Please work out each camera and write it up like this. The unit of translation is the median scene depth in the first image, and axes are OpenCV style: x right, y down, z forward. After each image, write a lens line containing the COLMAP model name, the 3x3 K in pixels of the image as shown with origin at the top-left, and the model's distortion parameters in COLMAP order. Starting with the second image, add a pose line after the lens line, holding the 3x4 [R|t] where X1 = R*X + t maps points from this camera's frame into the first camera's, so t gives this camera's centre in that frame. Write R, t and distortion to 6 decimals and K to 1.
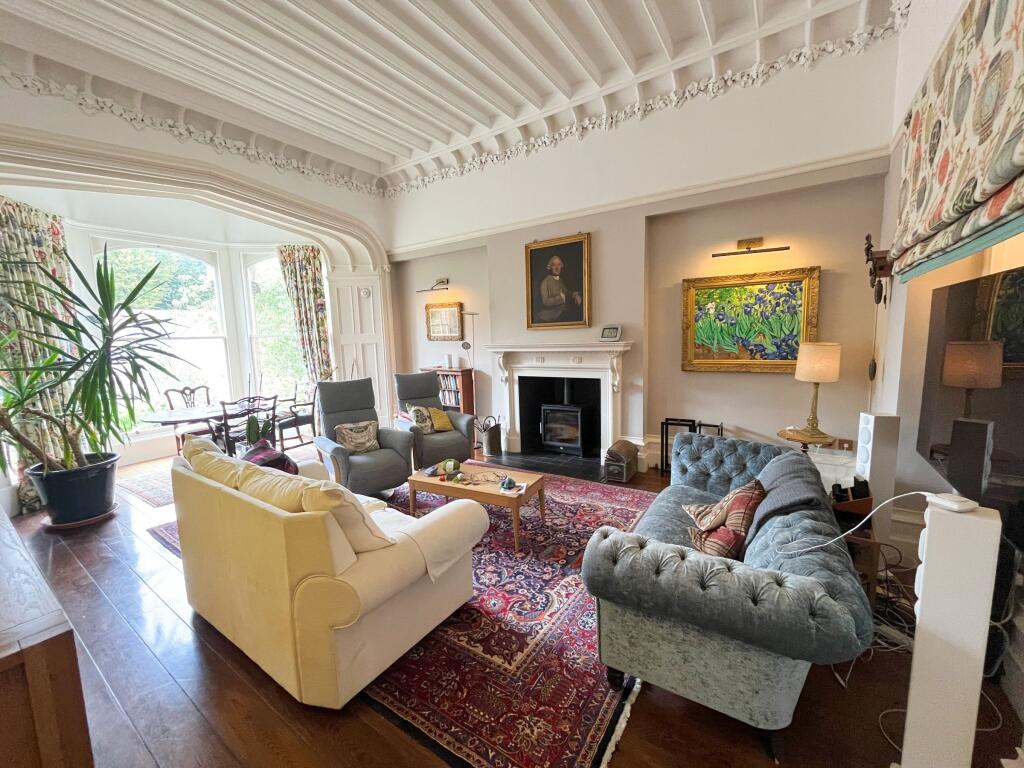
lens RADIAL K [[412.5, 0, 507.7], [0, 412.5, 383.6], [0, 0, 1]] dist [-0.004598, 0.000552]
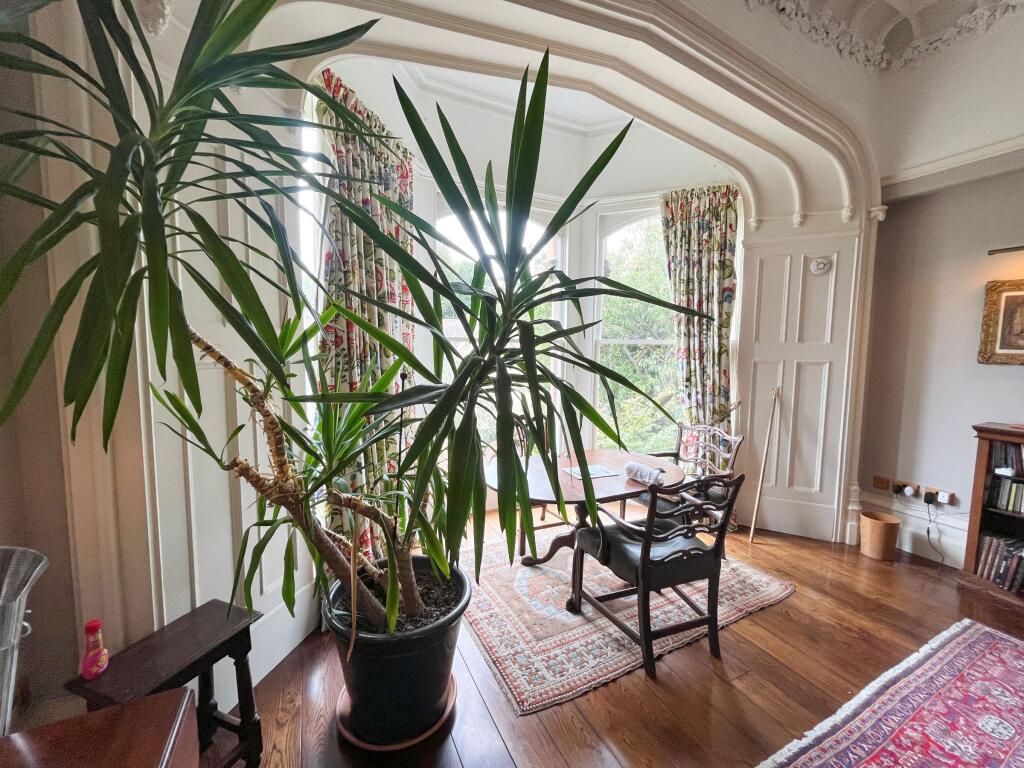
lens RADIAL K [[412.5, 0, 507.4], [0, 412.5, 384.8], [0, 0, 1]] dist [-0.004598, 0.000552]
pose [[0.863851, 0.081749, -0.497071, -0.426009], [-0.096390, 0.995336, -0.003821, -0.030853], [0.494440, 0.051213, 0.867702, 0.371166]]
